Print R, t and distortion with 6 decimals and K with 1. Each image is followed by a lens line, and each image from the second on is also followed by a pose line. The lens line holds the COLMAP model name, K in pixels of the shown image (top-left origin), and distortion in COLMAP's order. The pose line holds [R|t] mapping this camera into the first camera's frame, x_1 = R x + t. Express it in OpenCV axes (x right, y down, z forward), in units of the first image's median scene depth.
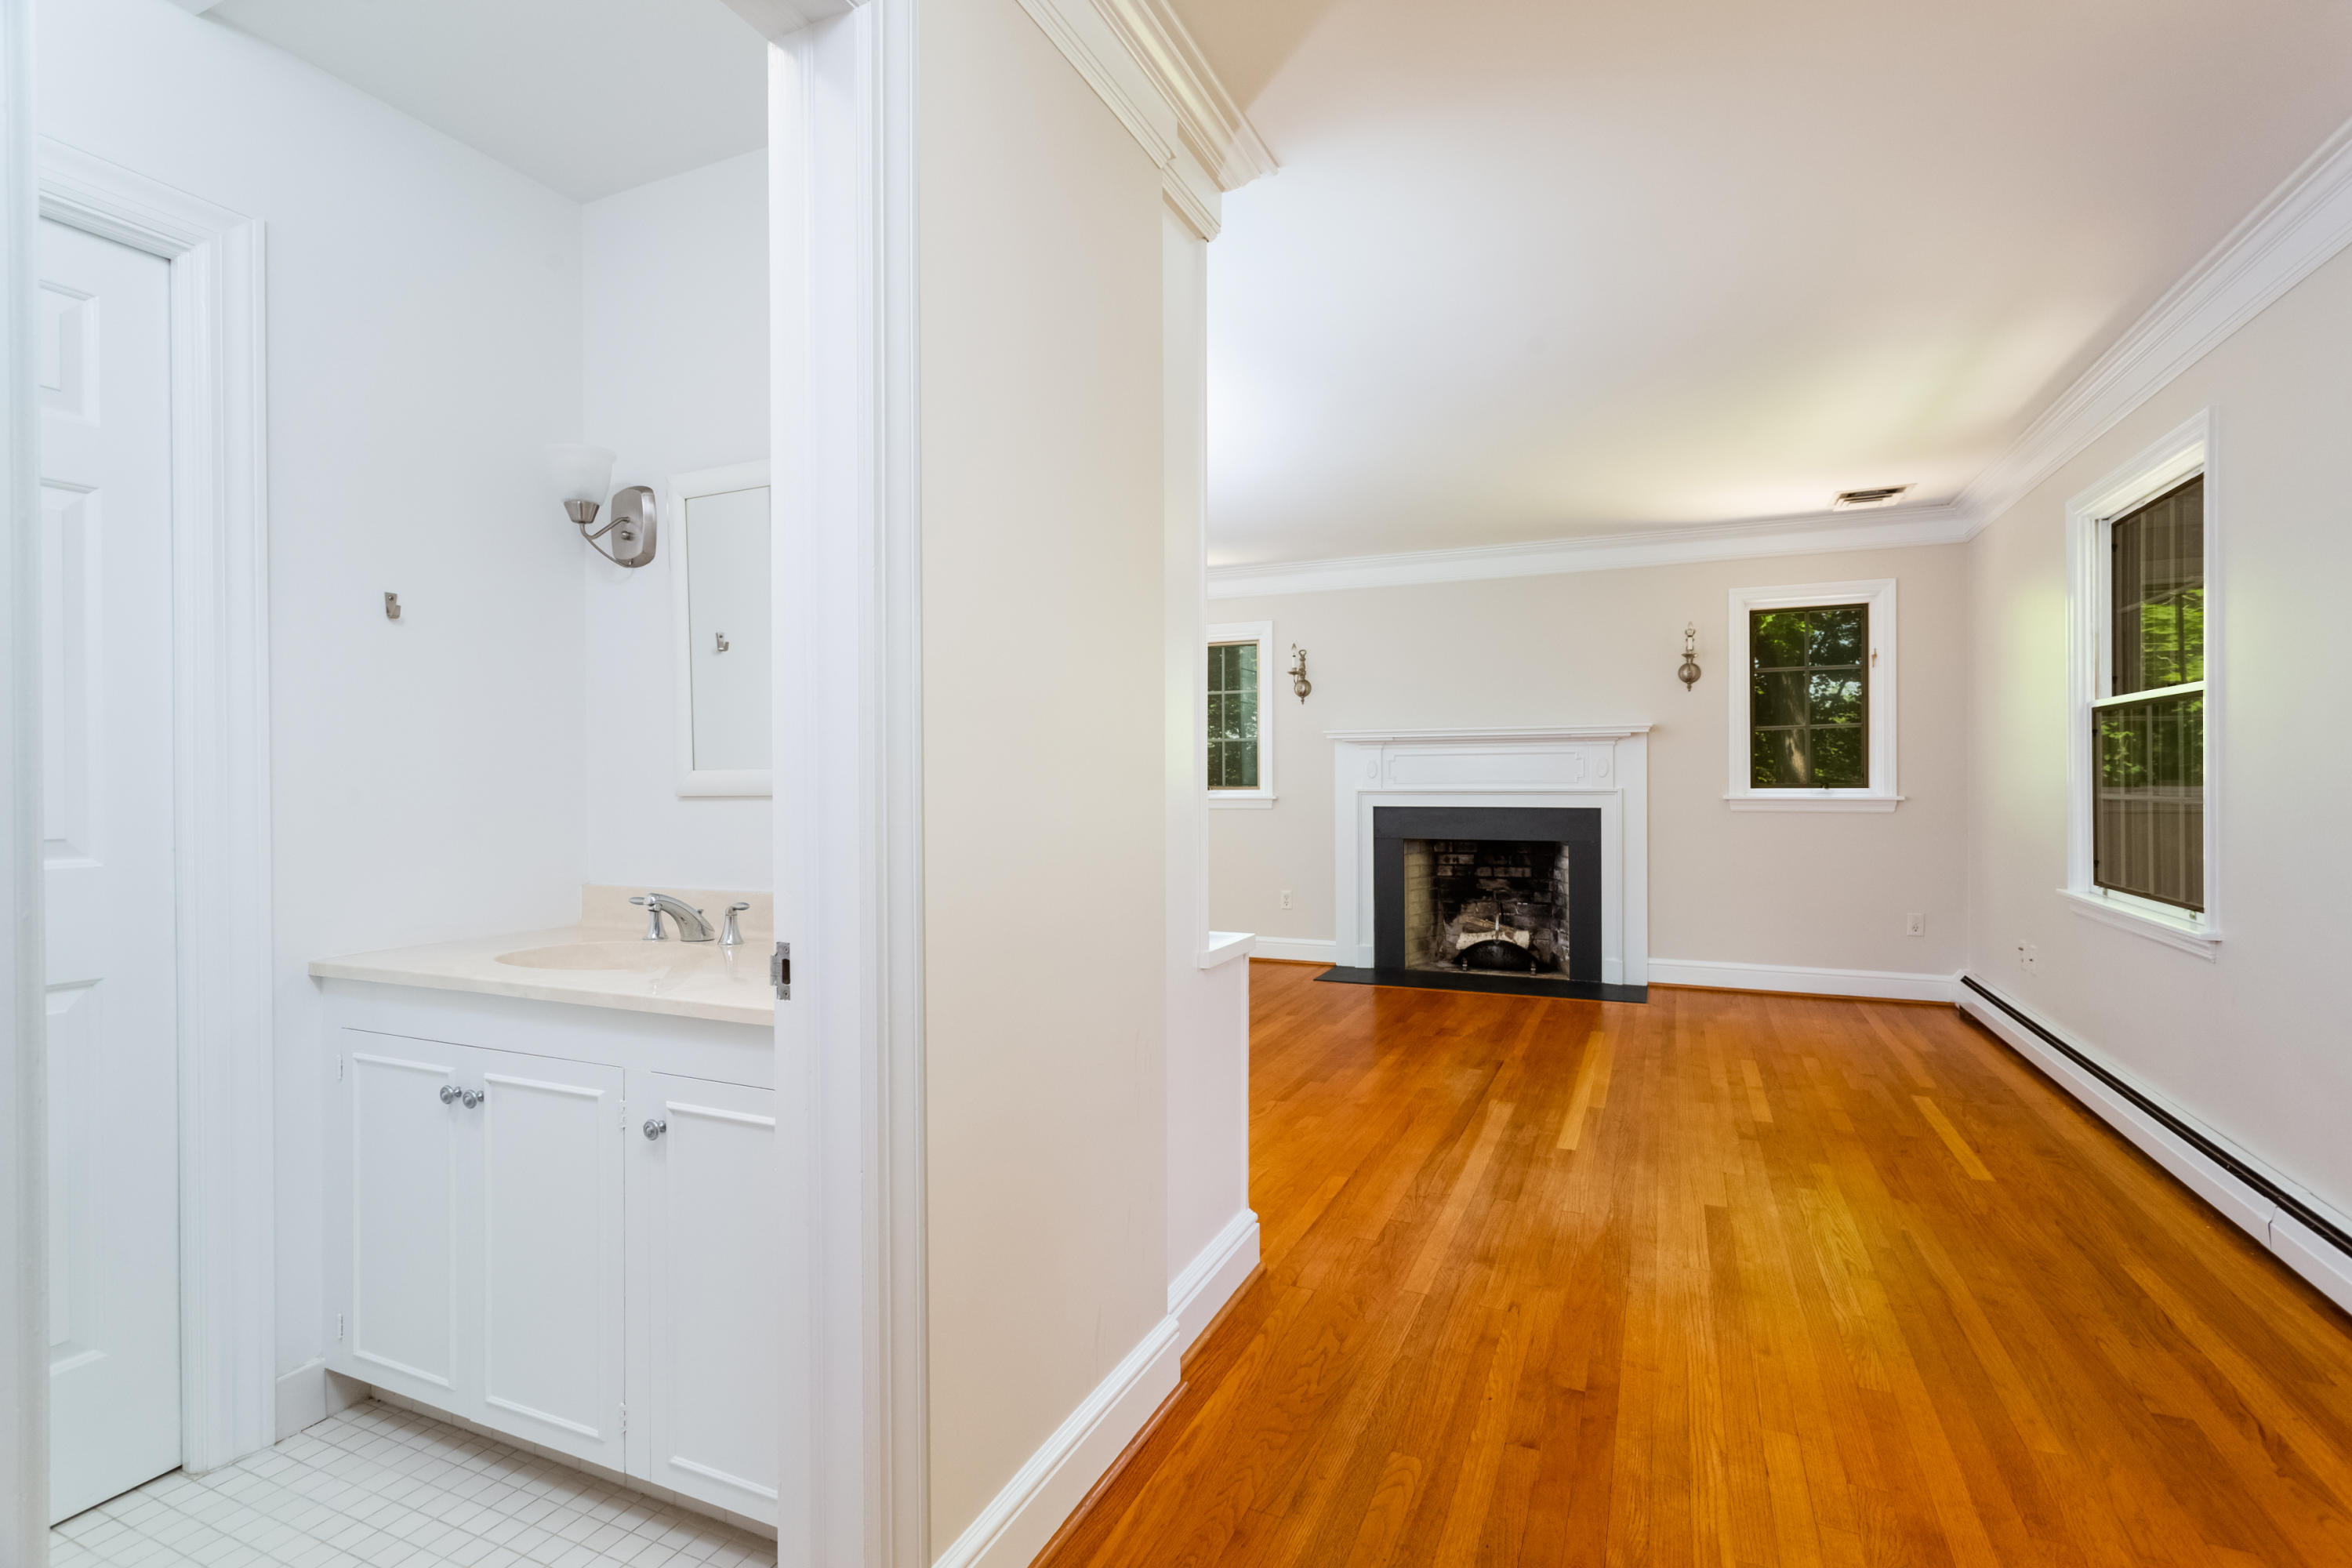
lens RADIAL K [[1114.0, 0, 1177.1], [0, 1114.0, 782.6], [0, 0, 1]] dist [0.001919, 0.000897]
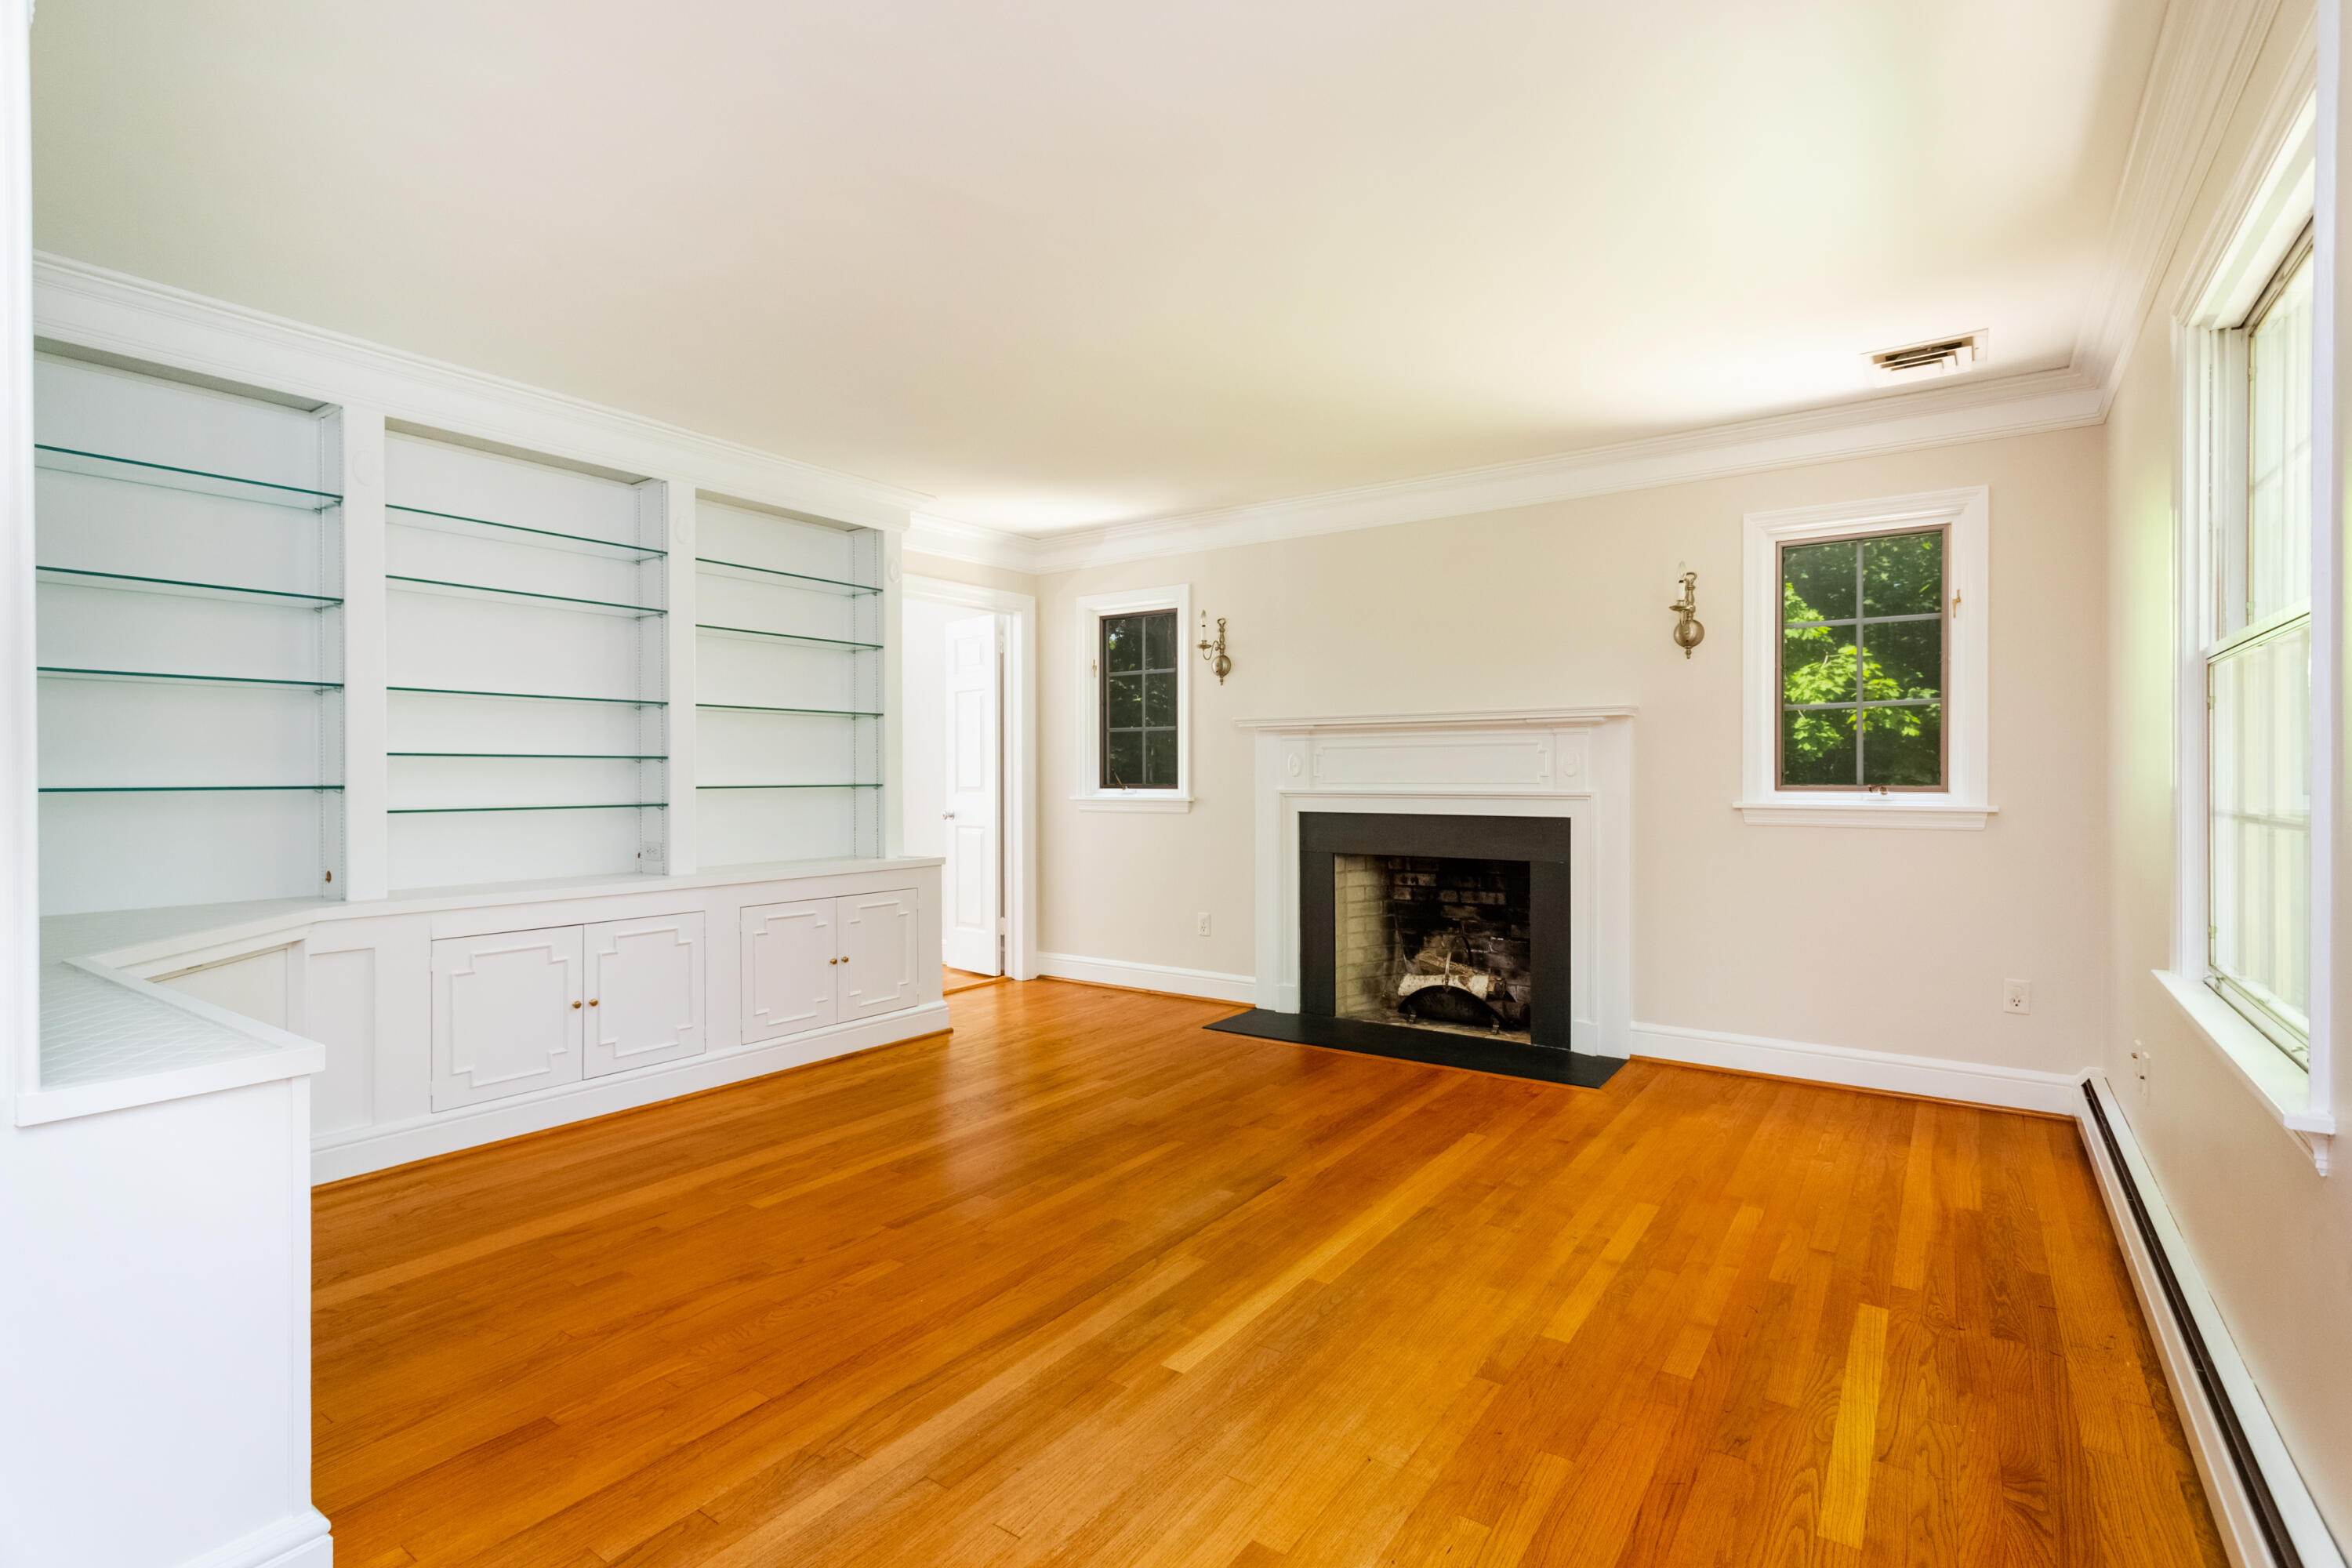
lens RADIAL K [[1114.0, 0, 1171.0], [0, 1114.0, 787.2], [0, 0, 1]] dist [0.001919, 0.000897]
pose [[0.980992, 0.005229, -0.193978, 0.266598], [-0.003598, 0.999955, 0.008757, -0.003271], [0.194015, -0.007893, 0.980967, 0.218527]]
